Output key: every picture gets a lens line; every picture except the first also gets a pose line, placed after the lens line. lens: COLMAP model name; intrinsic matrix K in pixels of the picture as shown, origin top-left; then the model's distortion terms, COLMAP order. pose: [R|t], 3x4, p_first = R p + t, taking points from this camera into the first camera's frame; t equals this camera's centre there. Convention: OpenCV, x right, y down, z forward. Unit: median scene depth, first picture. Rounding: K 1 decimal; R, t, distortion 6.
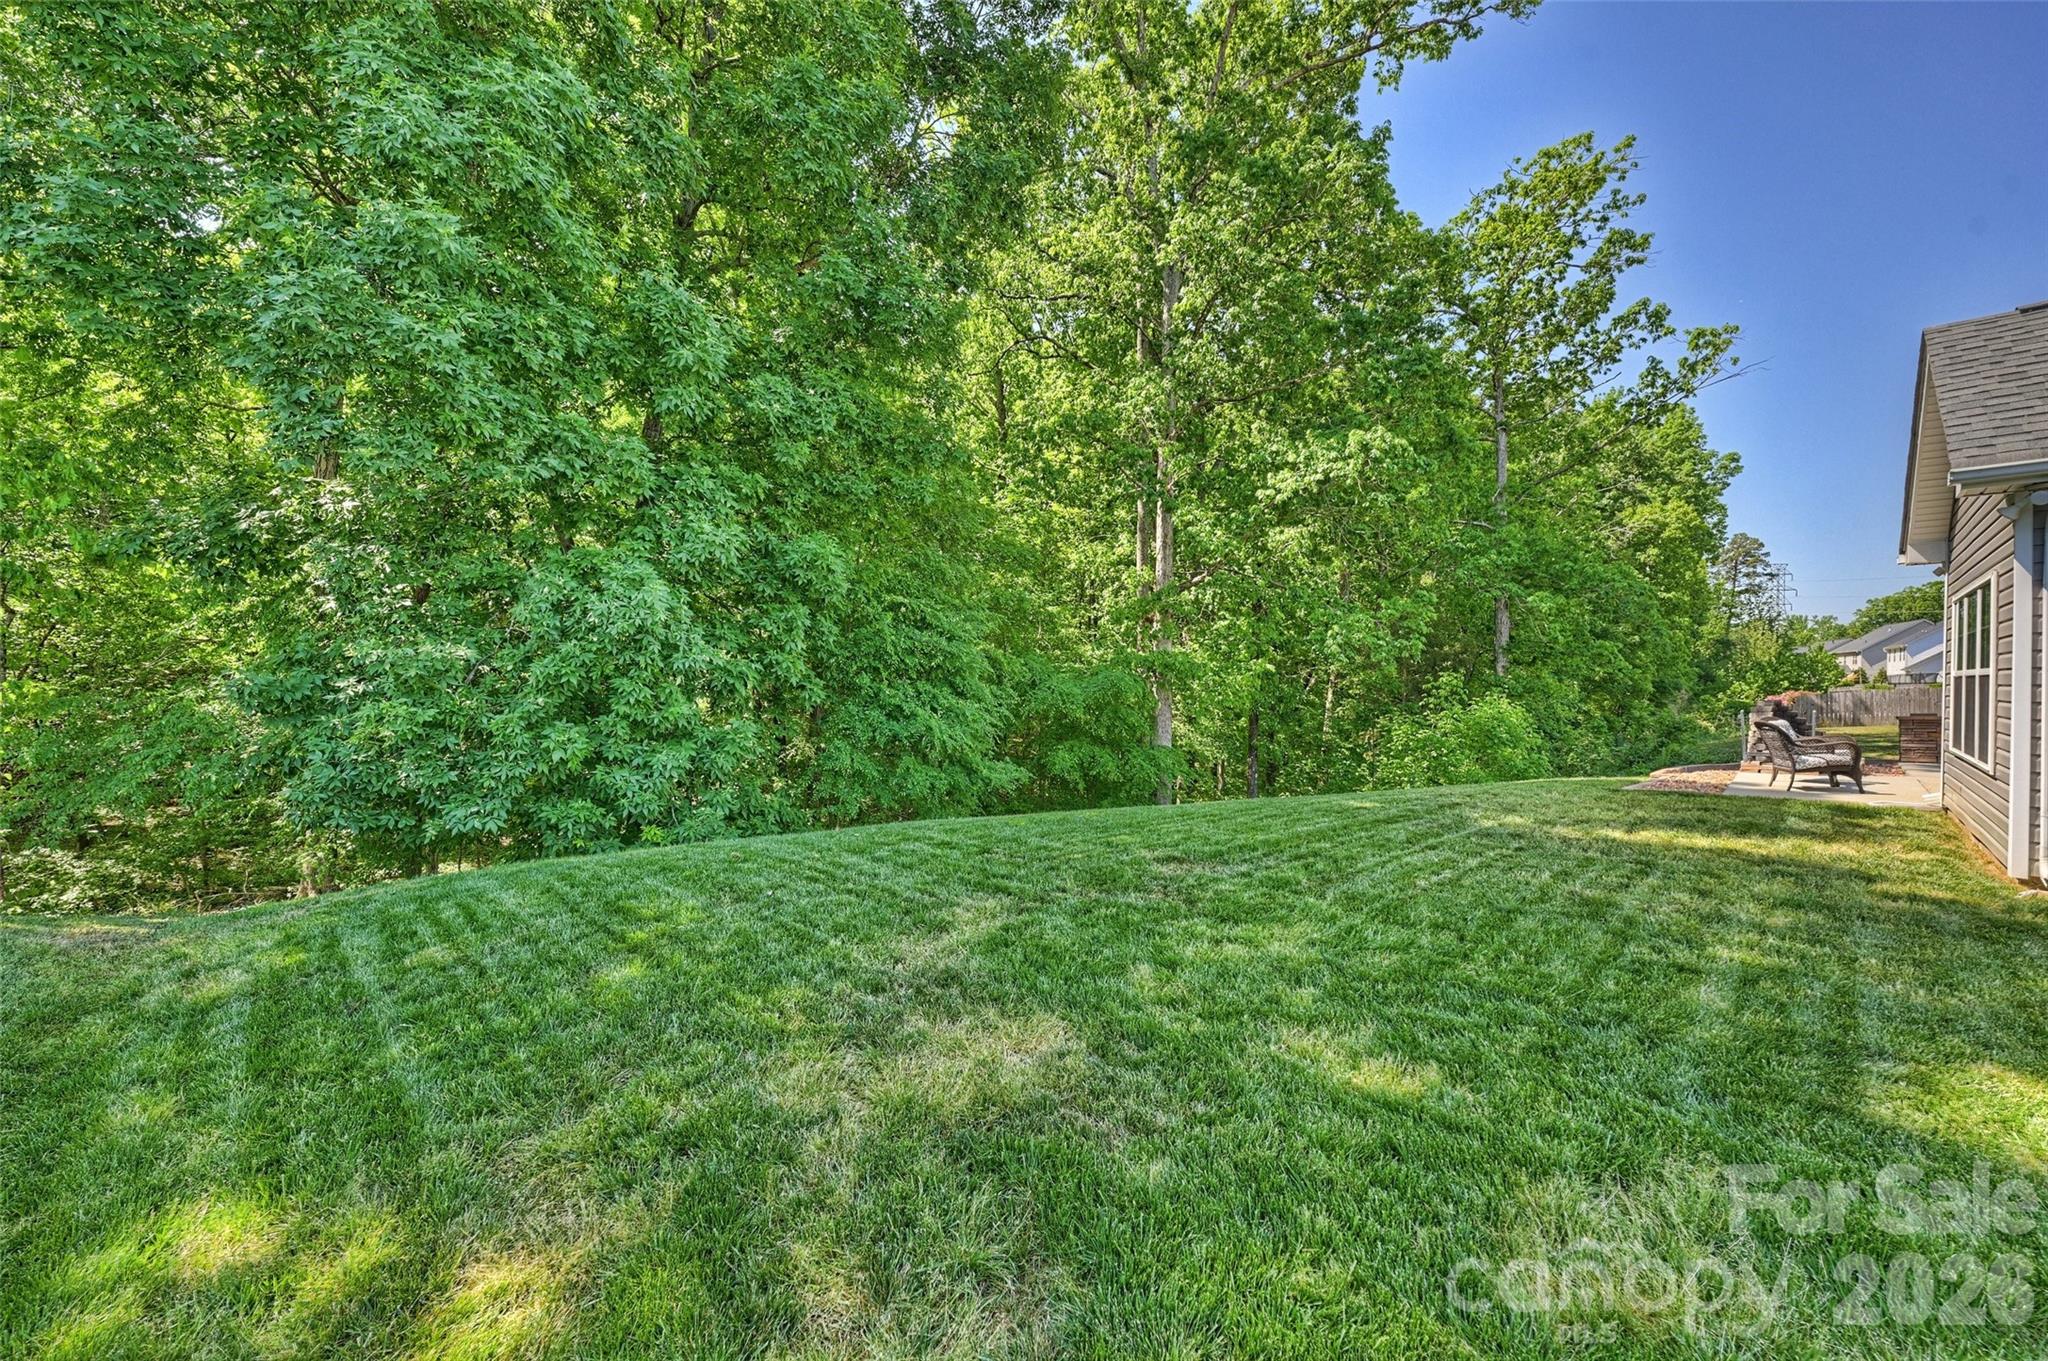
lens RADIAL K [[810.7, 0, 1016.9], [0, 810.7, 687.1], [0, 0, 1]] dist [0.001353, -0.000004]
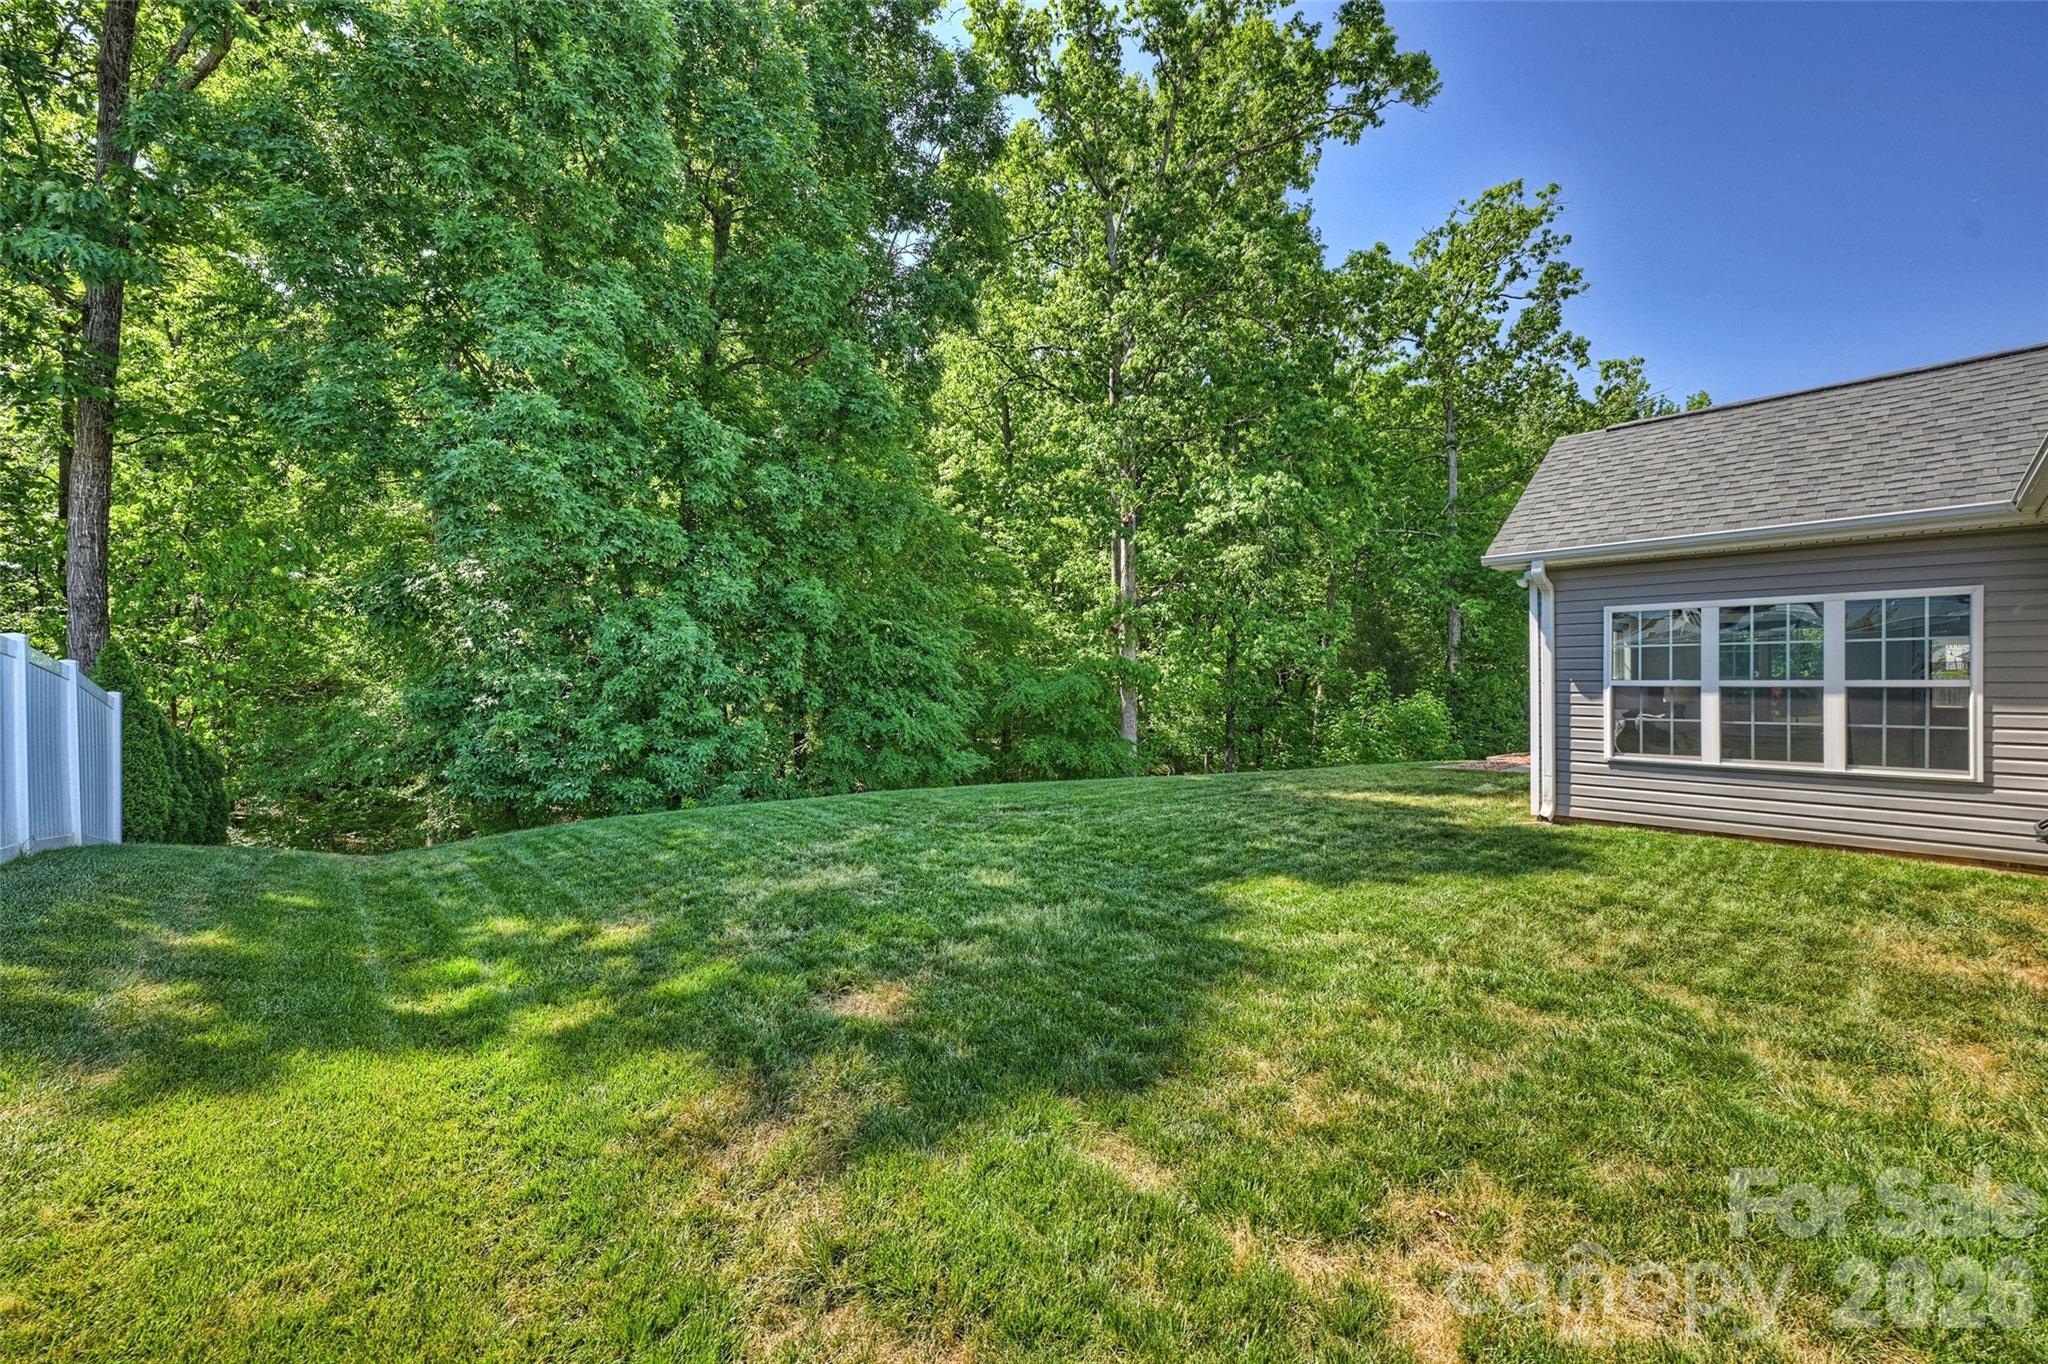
lens RADIAL K [[827.3, 0, 1024.0], [0, 827.3, 682.0], [0, 0, 1]] dist [0.000031, 0.000121]
pose [[0.998678, -0.012050, -0.049962, 0.168201], [0.011996, 0.999927, -0.001371, -0.015442], [0.049975, 0.000770, 0.998750, -0.330687]]
